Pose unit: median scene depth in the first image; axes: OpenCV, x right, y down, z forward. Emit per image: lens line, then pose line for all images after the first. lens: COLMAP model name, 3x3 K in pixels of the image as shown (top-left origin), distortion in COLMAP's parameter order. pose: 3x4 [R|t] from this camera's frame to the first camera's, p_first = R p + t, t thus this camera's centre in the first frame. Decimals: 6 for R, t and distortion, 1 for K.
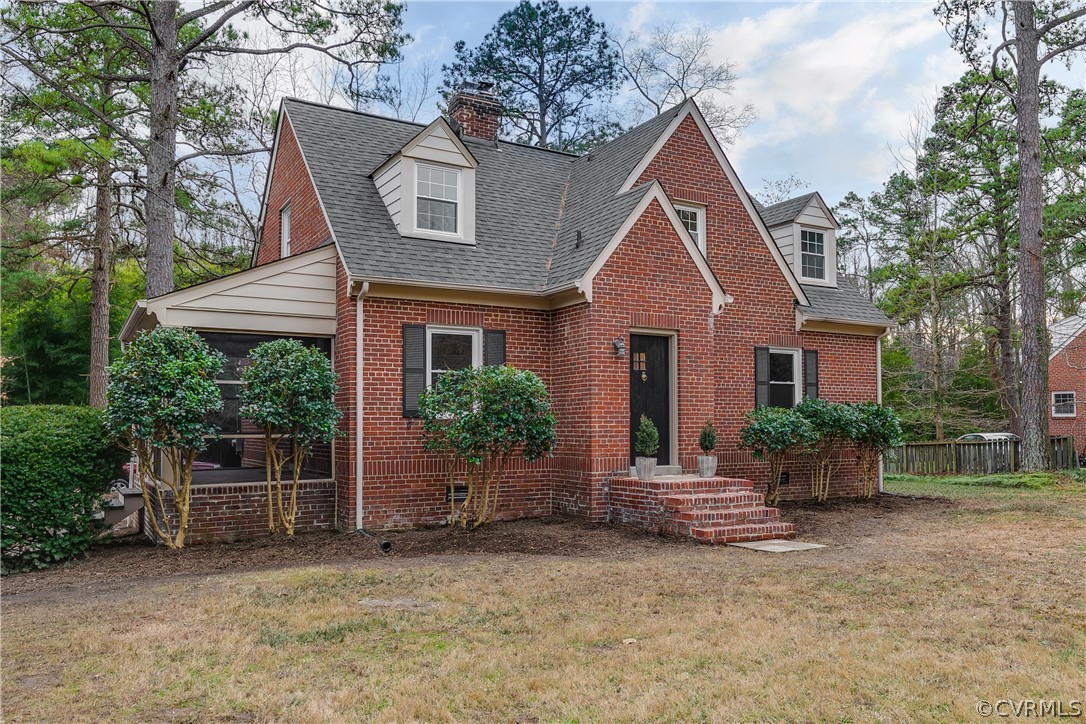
lens RADIAL K [[796.7, 0, 533.7], [0, 796.7, 413.3], [0, 0, 1]] dist [-0.001680, 0.002359]
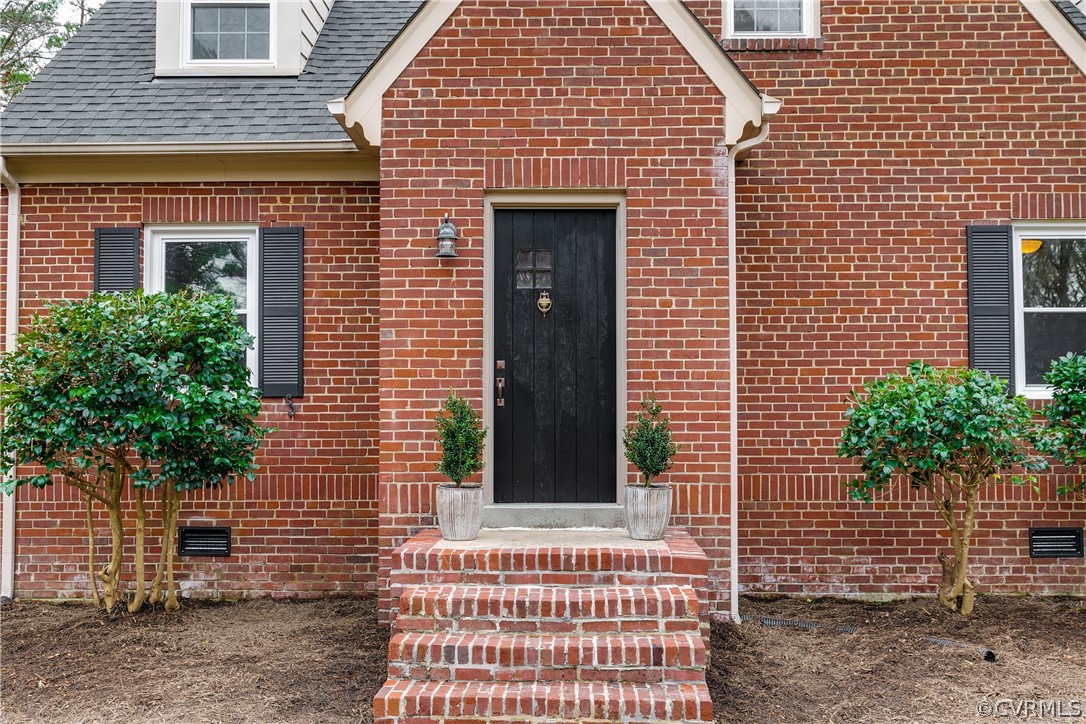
lens RADIAL K [[1005.3, 0, 559.2], [0, 1005.3, 388.0], [0, 0, 1]] dist [0.002248, 0.000000]
pose [[0.866942, -0.012396, -0.498255, 0.434598], [0.007582, 0.999903, -0.011685, 0.008585], [0.498352, 0.006353, 0.866952, 0.526653]]
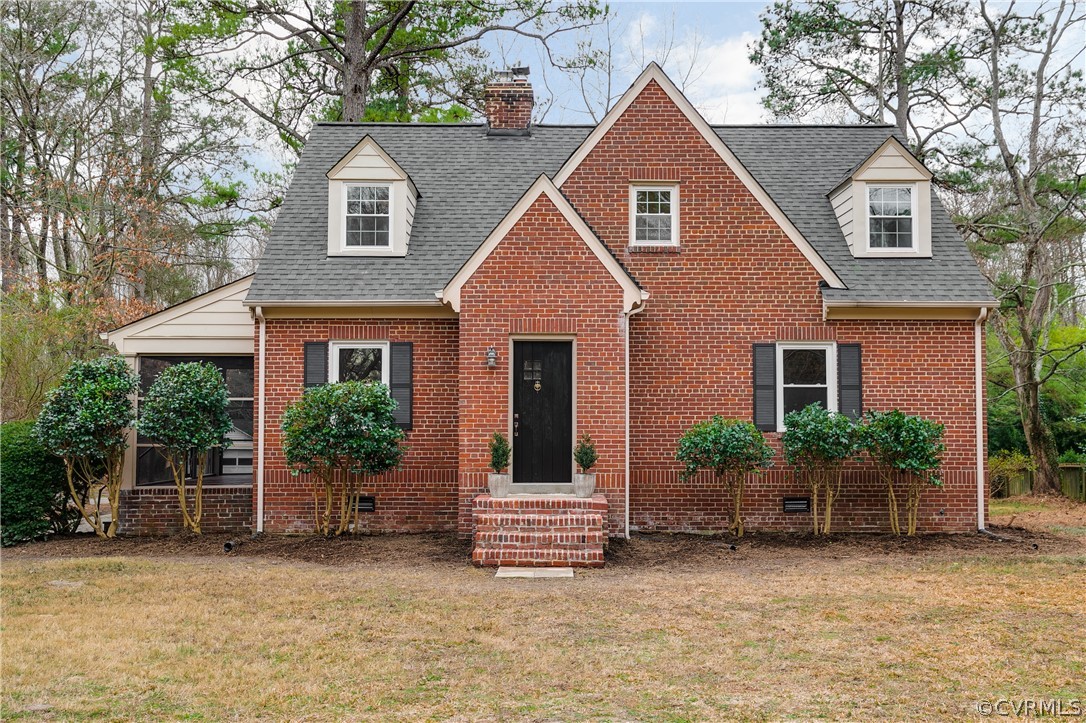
lens RADIAL K [[1005.3, 0, 562.9], [0, 1005.3, 400.6], [0, 0, 1]] dist [0.002248, 0.000000]
pose [[0.876581, -0.007266, -0.481200, 0.741996], [0.004017, 0.999962, -0.007781, -0.020670], [0.481238, 0.004888, 0.876576, -0.011096]]
